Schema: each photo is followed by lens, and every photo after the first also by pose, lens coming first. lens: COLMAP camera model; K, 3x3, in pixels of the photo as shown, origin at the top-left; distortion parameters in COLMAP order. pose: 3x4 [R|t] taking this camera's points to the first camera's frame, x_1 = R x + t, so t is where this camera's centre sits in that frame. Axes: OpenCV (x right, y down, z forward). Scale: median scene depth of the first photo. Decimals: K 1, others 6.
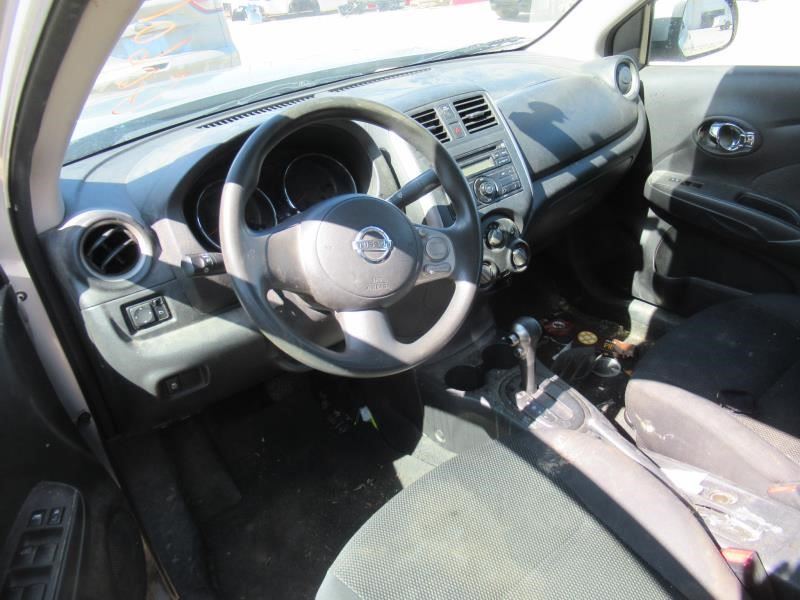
lens RADIAL K [[602.2, 0, 400.0], [0, 602.2, 300.0], [0, 0, 1]] dist [0.001644, 0.000205]
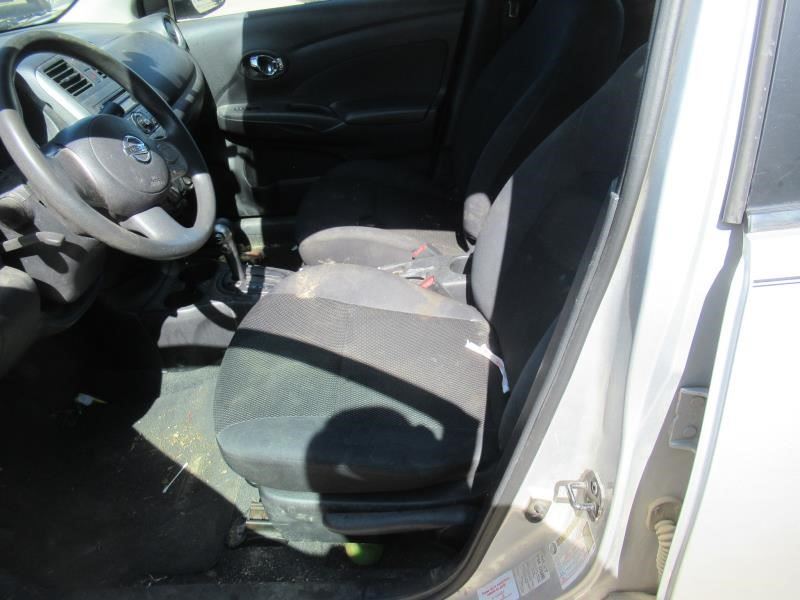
lens RADIAL K [[602.2, 0, 400.0], [0, 602.2, 300.0], [0, 0, 1]] dist [0.001644, 0.000205]
pose [[0.632831, -0.394155, 0.666458, -0.336641], [0.402451, 0.902773, 0.151772, 0.108899], [-0.661482, 0.172171, 0.729931, -0.073743]]
